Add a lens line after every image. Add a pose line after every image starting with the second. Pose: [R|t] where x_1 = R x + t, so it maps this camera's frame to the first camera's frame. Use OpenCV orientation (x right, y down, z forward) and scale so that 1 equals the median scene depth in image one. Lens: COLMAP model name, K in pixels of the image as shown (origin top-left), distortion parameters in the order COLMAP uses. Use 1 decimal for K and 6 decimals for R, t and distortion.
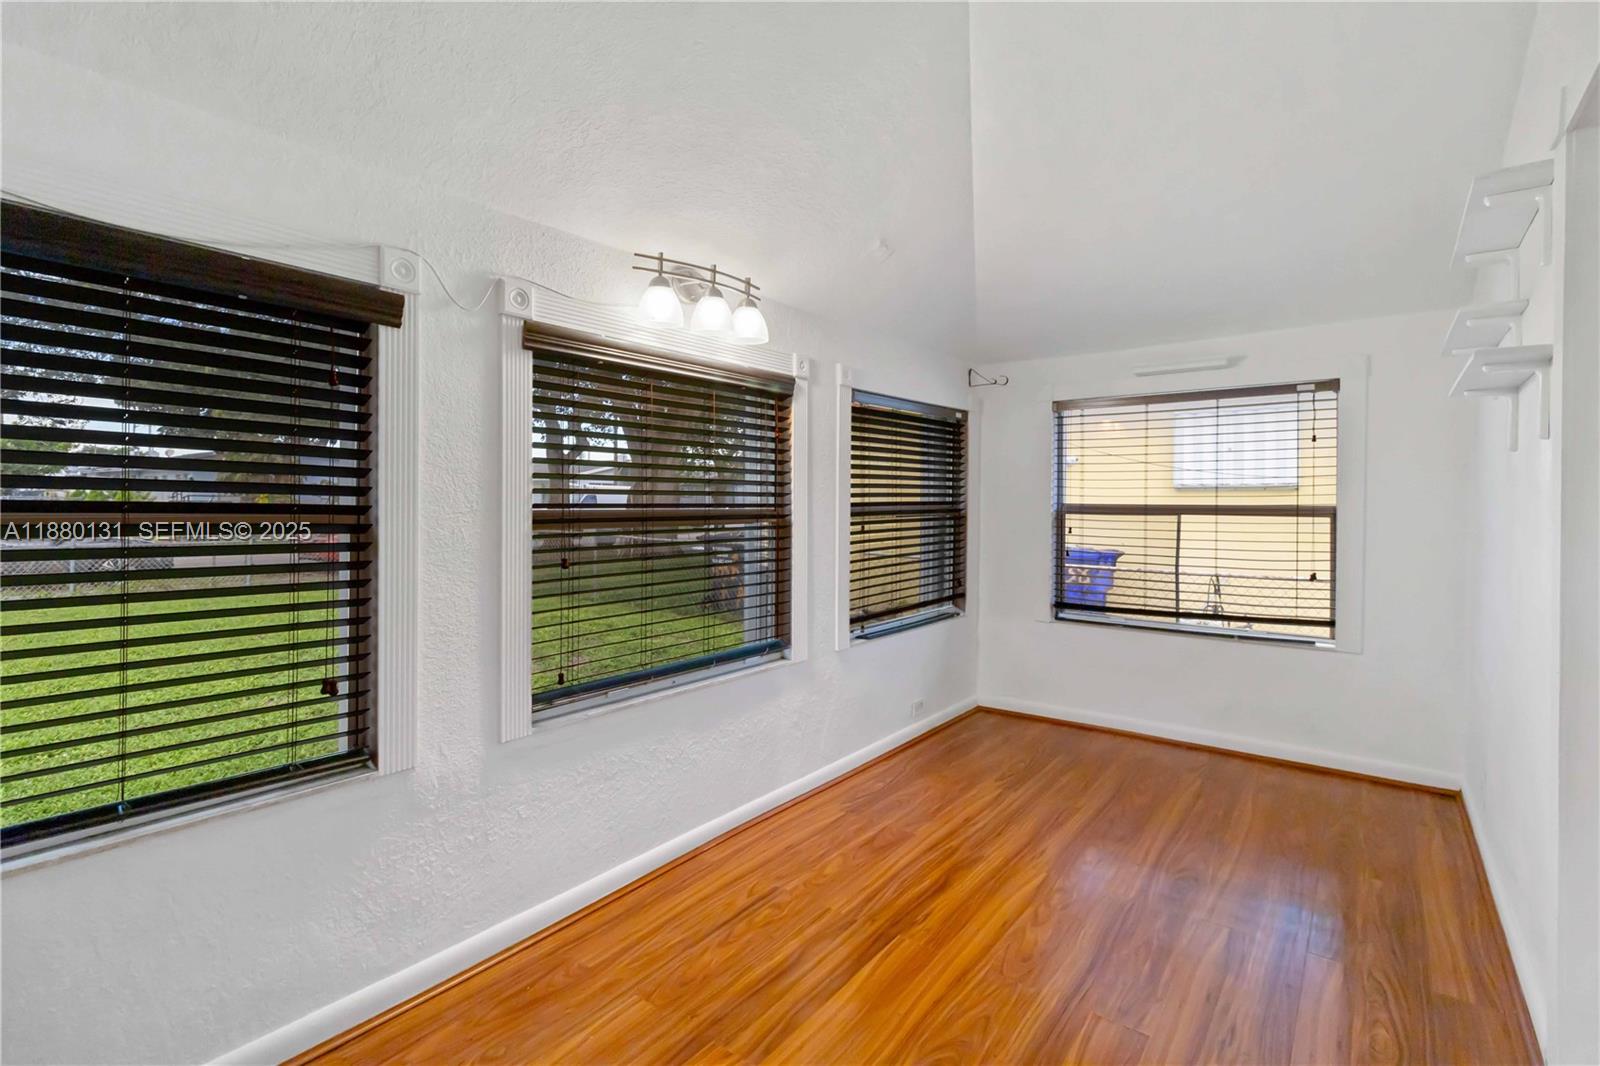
lens RADIAL K [[738.9, 0, 813.5], [0, 738.9, 505.9], [0, 0, 1]] dist [-0.002920, 0.000277]
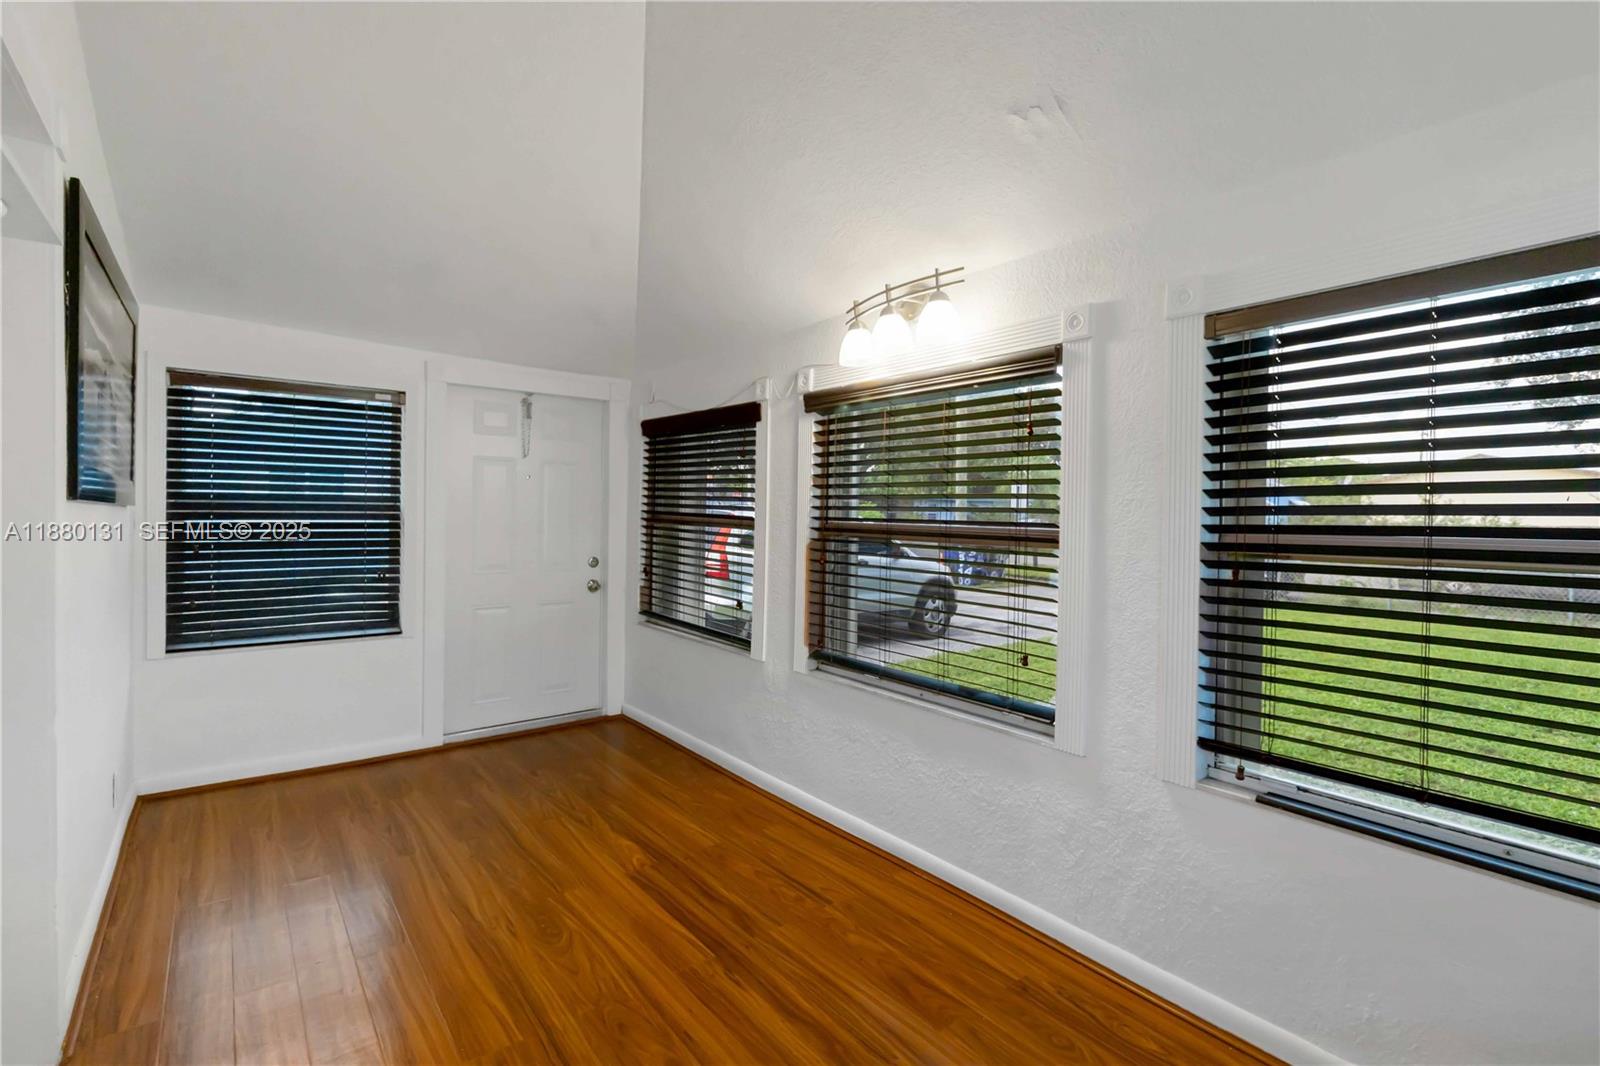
lens RADIAL K [[738.9, 0, 800.9], [0, 738.9, 524.2], [0, 0, 1]] dist [-0.002920, 0.000277]
pose [[-0.253027, 0.009261, -0.967415, 0.851296], [-0.024140, 0.999582, 0.015883, -0.008811], [0.967158, 0.027373, -0.252697, 1.108830]]
